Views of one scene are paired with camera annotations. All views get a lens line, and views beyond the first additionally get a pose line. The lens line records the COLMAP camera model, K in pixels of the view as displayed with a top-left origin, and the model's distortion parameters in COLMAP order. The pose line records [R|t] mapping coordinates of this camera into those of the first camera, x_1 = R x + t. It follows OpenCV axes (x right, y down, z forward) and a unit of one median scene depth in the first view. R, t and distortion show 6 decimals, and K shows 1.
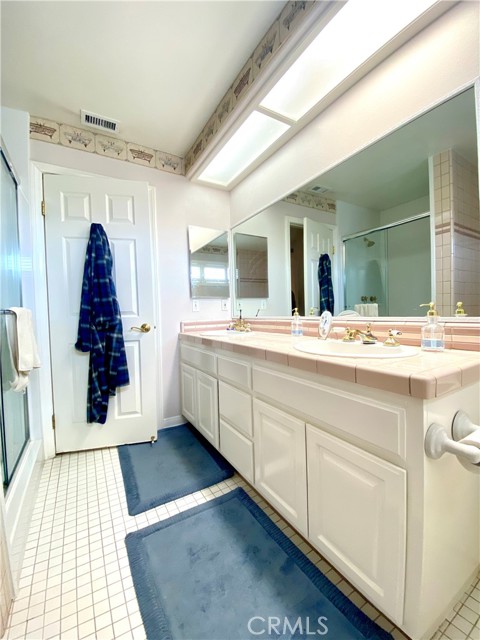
lens RADIAL K [[263.1, 0, 240.0], [0, 263.1, 320.0], [0, 0, 1]] dist [0.028617, -0.023172]
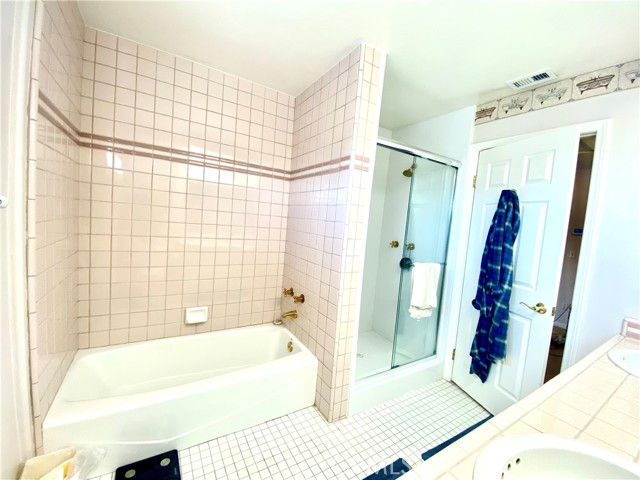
lens RADIAL K [[263.1, 0, 317.9], [0, 263.1, 241.5], [0, 0, 1]] dist [0.028617, -0.023172]
pose [[0.000159, 0.112467, -0.993655, 0.463434], [-0.103652, 0.988305, 0.111845, -0.207250], [0.994614, 0.102976, 0.011814, 0.299346]]
